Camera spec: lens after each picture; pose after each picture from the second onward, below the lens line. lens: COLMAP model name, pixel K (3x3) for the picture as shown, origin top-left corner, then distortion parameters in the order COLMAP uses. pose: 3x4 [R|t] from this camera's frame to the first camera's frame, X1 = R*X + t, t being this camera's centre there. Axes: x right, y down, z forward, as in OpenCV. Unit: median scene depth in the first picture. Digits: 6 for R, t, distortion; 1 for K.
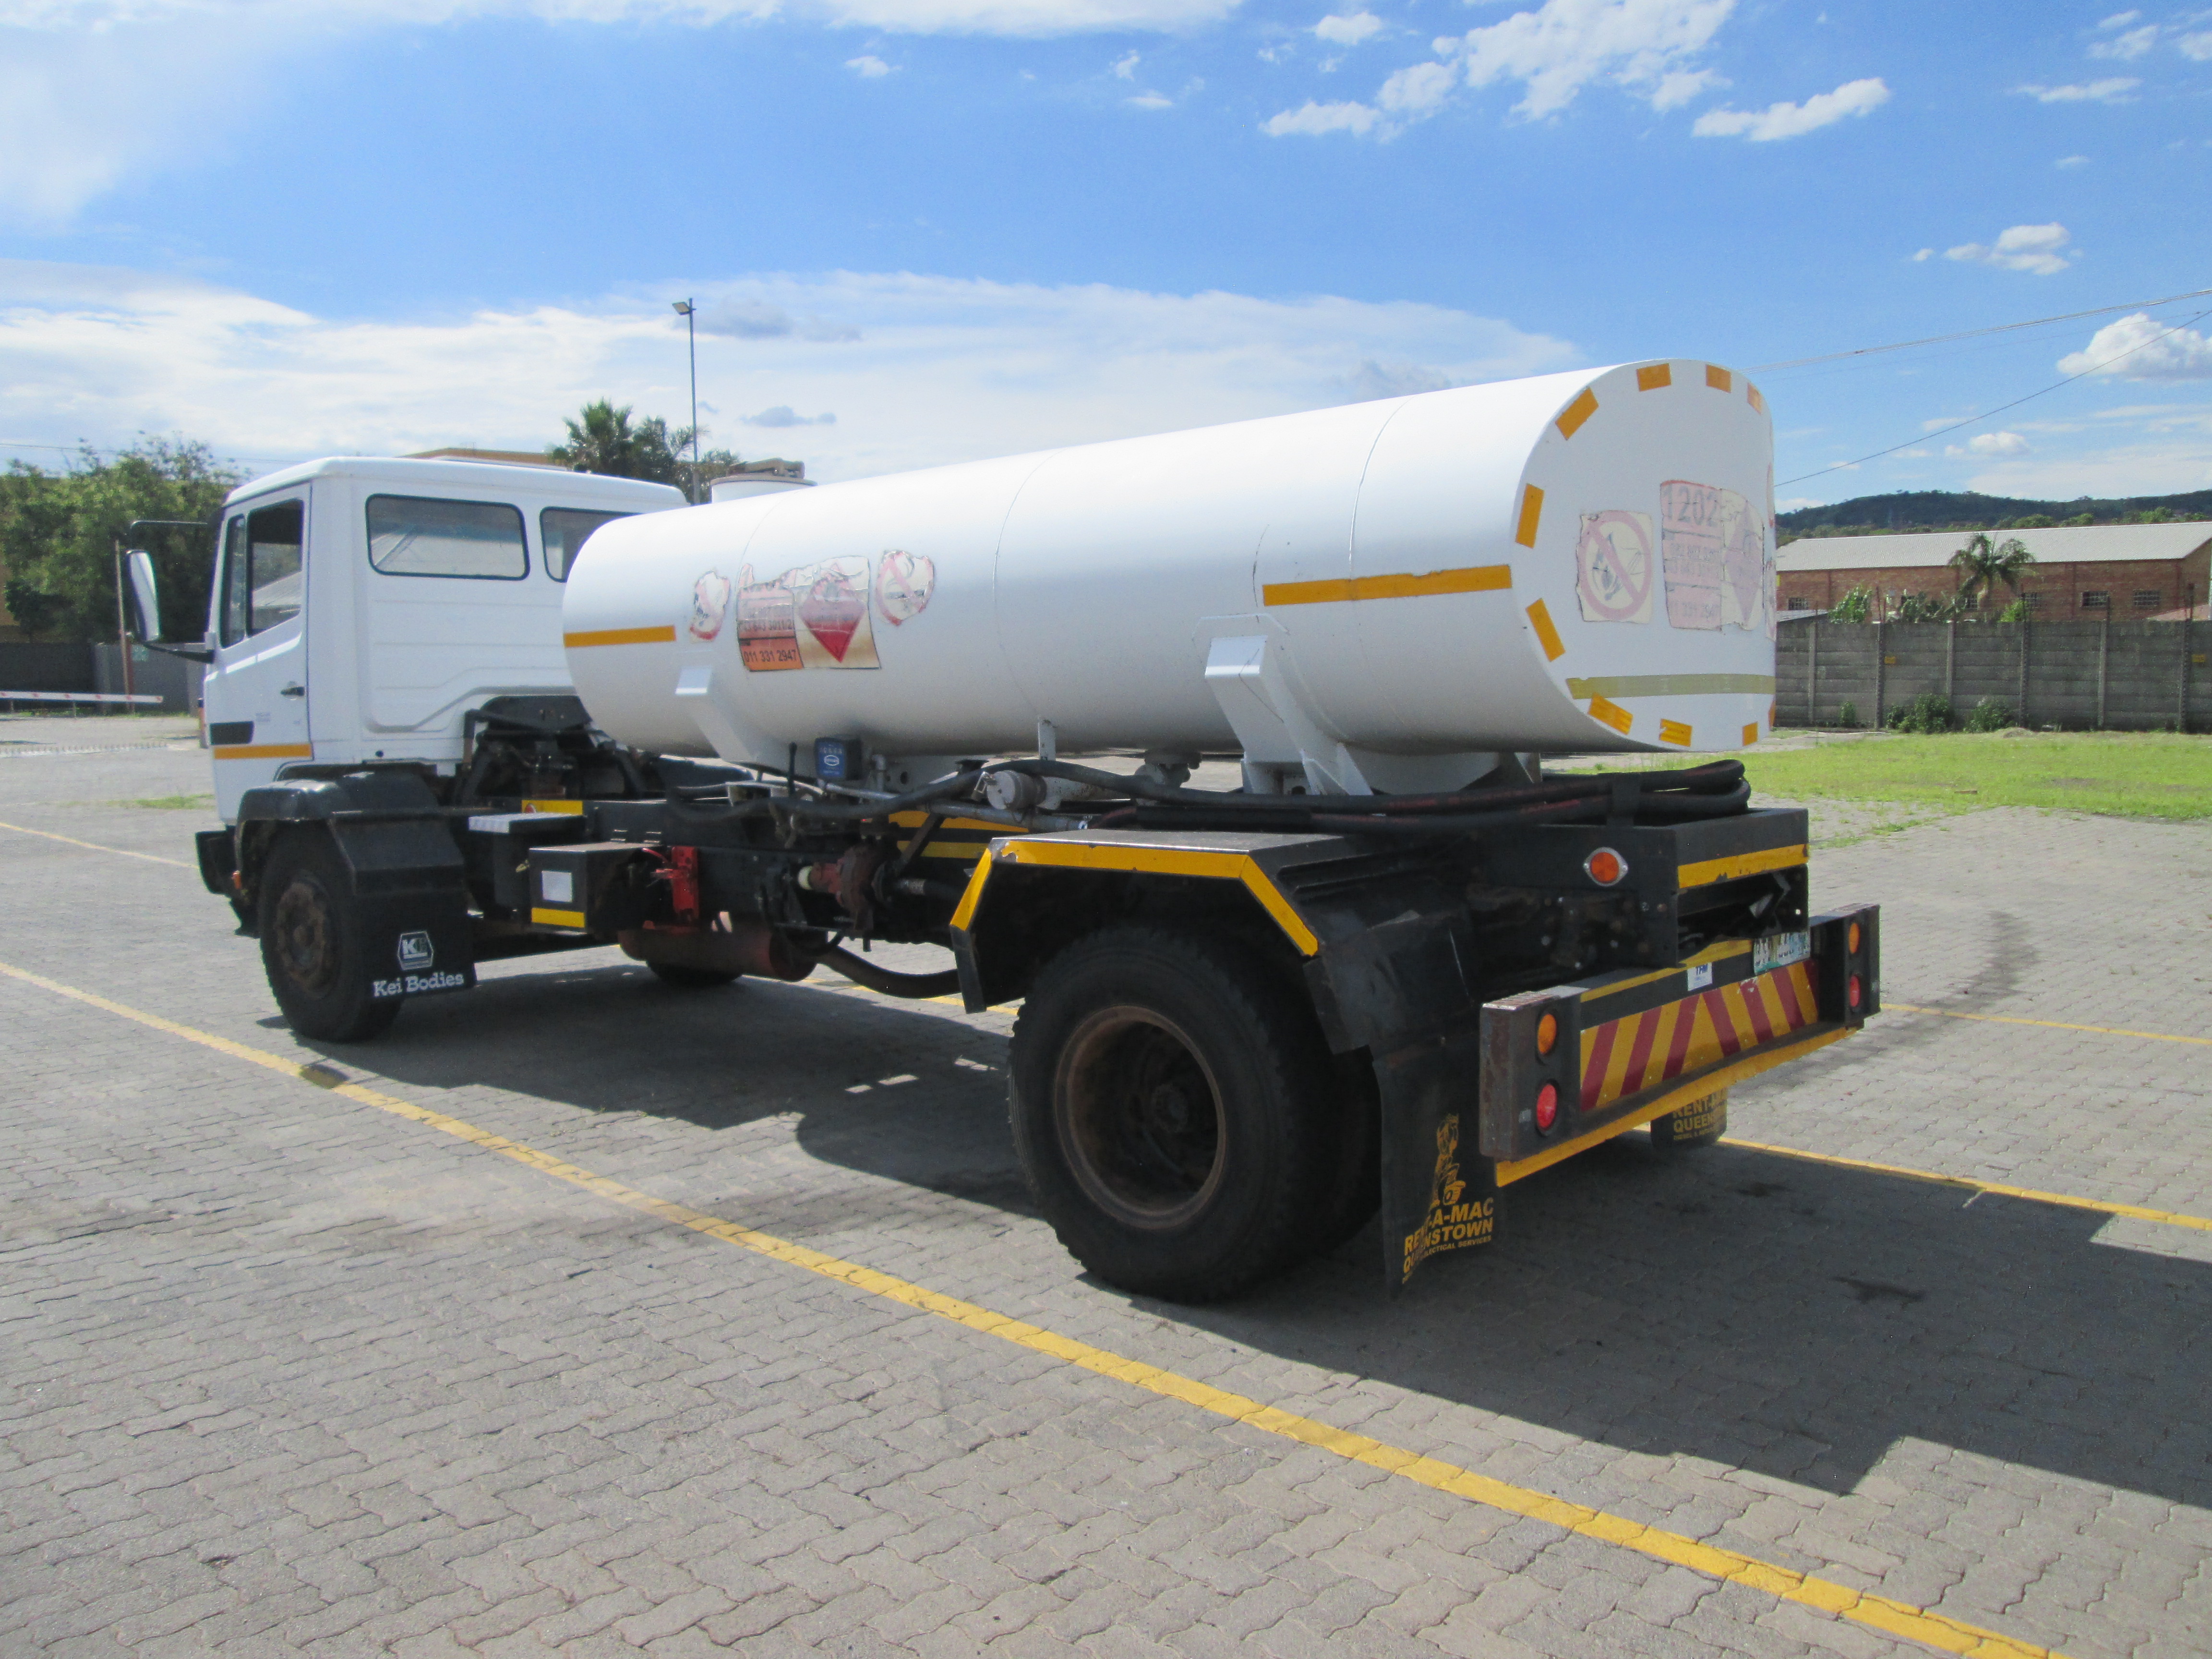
lens RADIAL K [[1815.5, 0, 1119.6], [0, 1815.5, 729.0], [0, 0, 1]] dist [-0.051164, 0.013474]
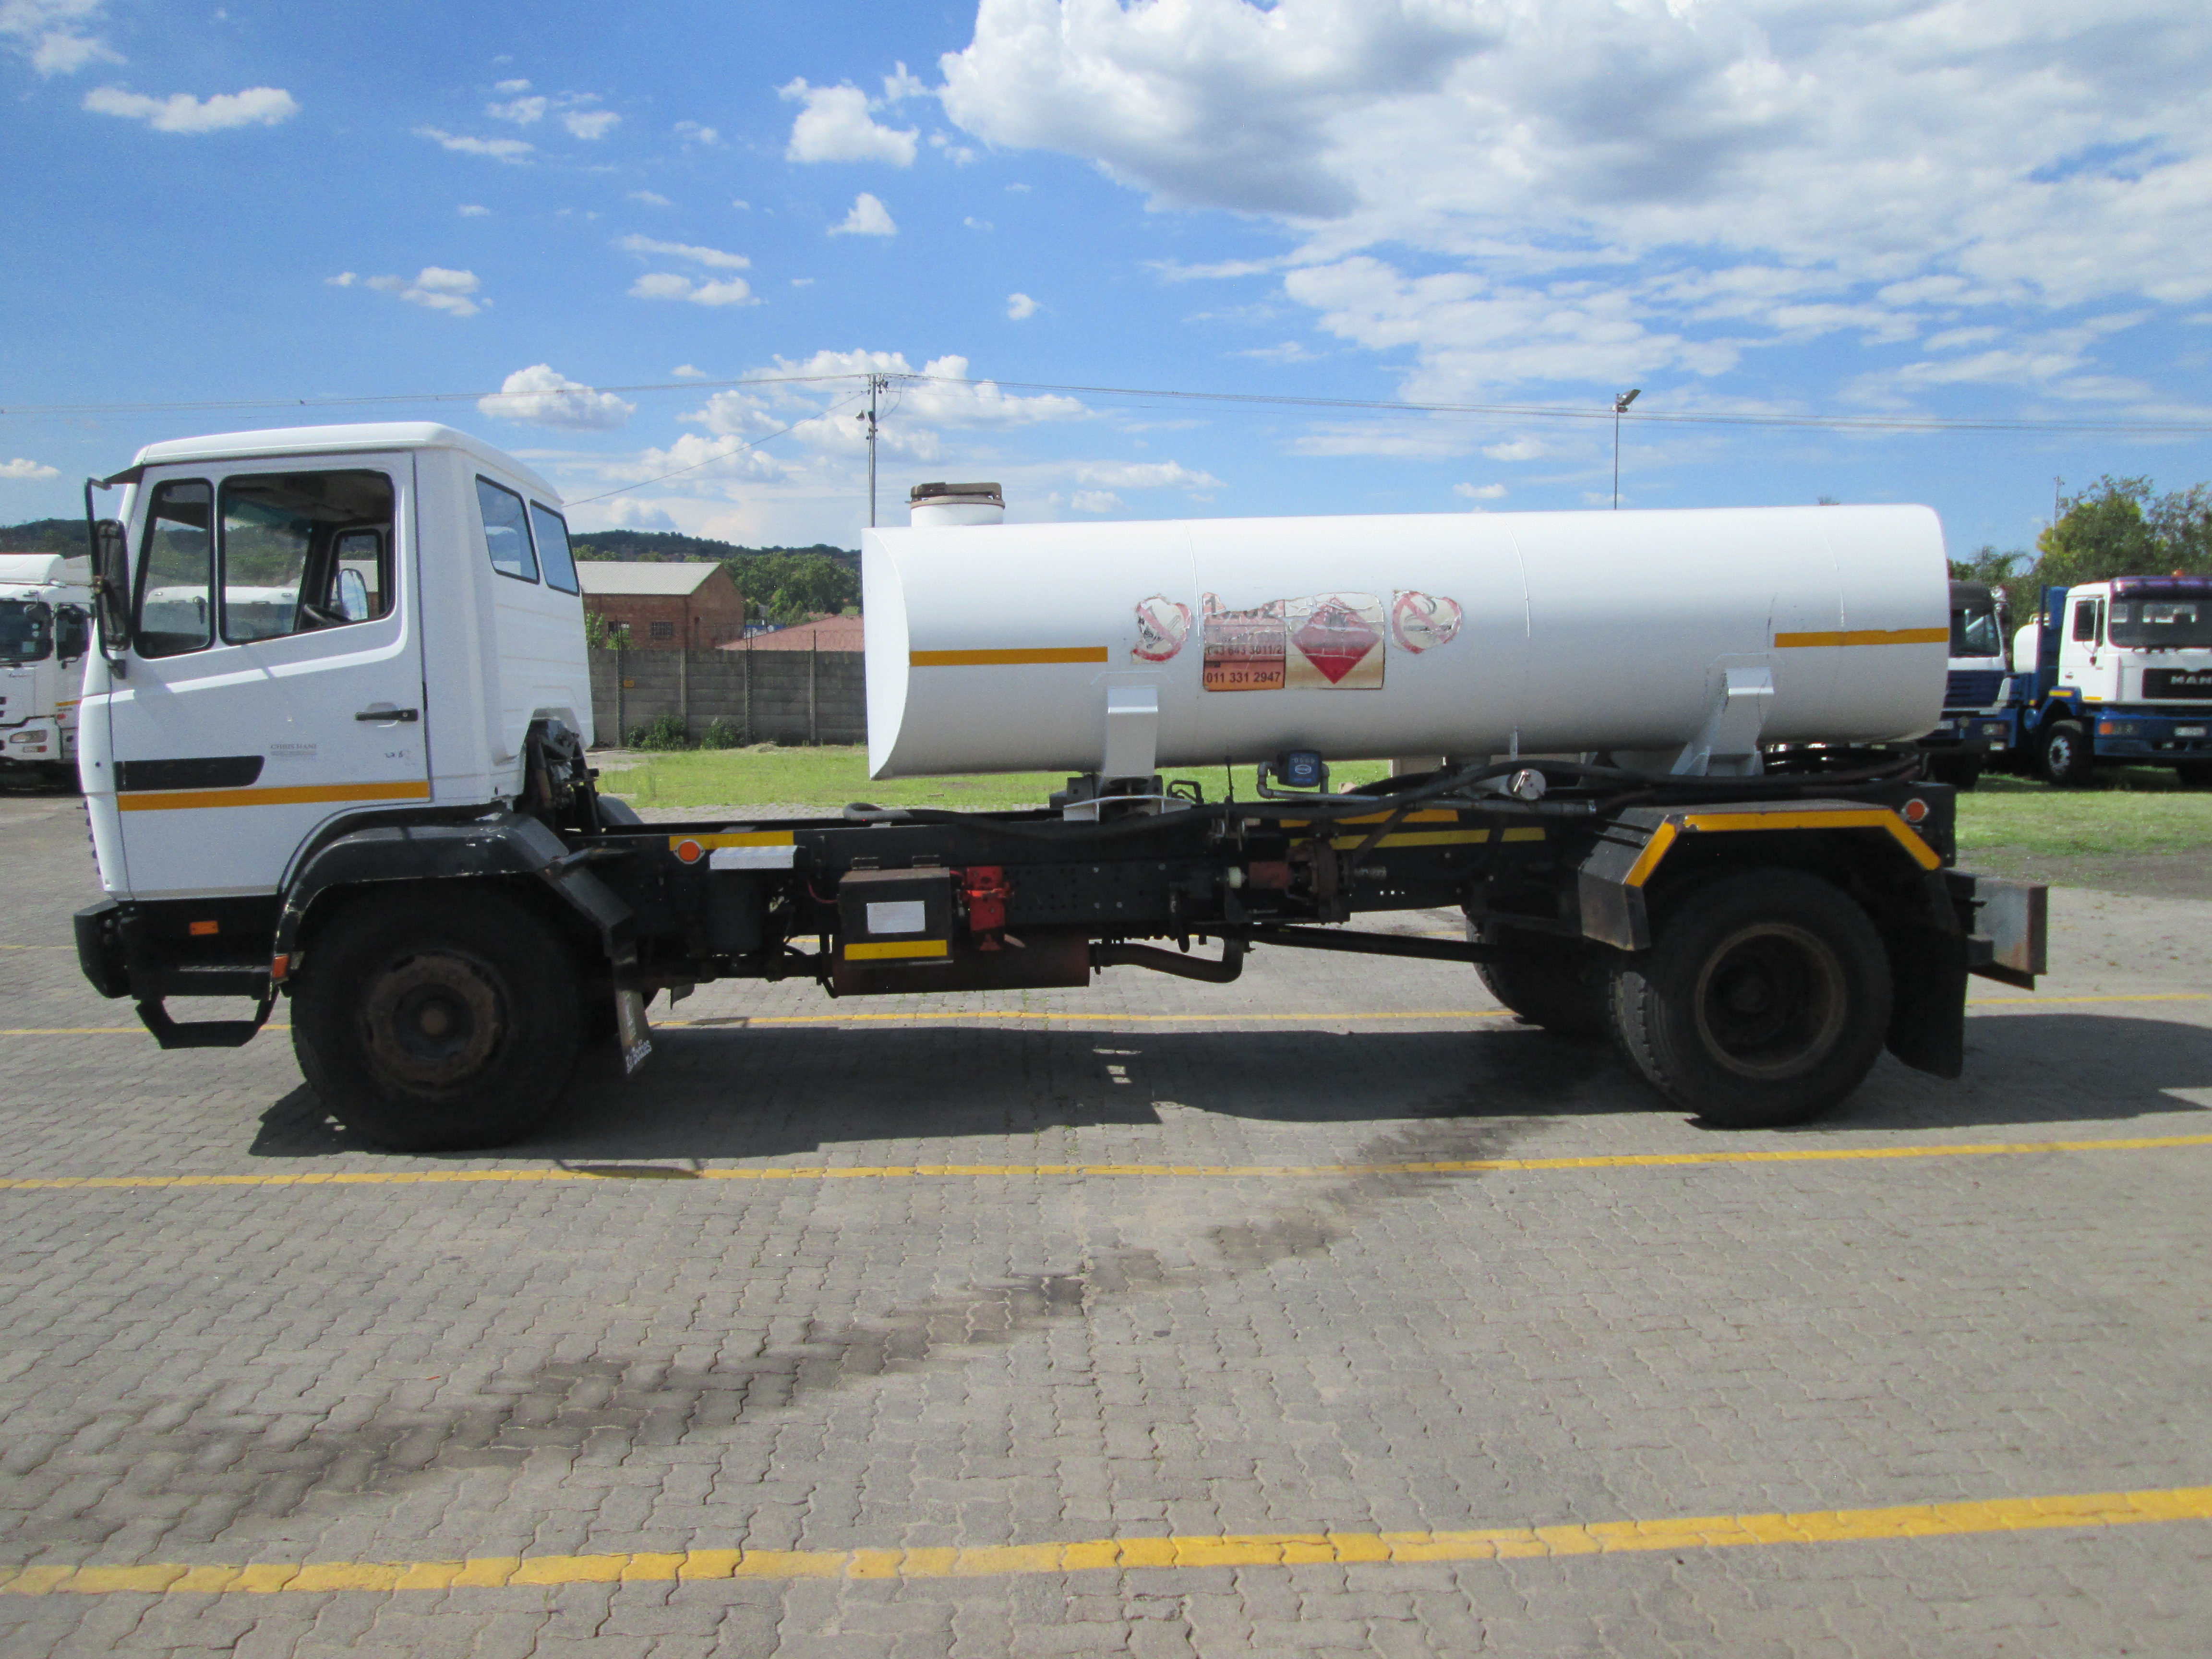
lens RADIAL K [[1813.1, 0, 1105.4], [0, 1813.1, 755.8], [0, 0, 1]] dist [-0.015372, -0.013506]
pose [[0.686919, -0.023599, 0.726350, -1.019850], [0.022238, 0.999687, 0.011449, -0.006702], [-0.726393, 0.008288, 0.687229, 0.291508]]
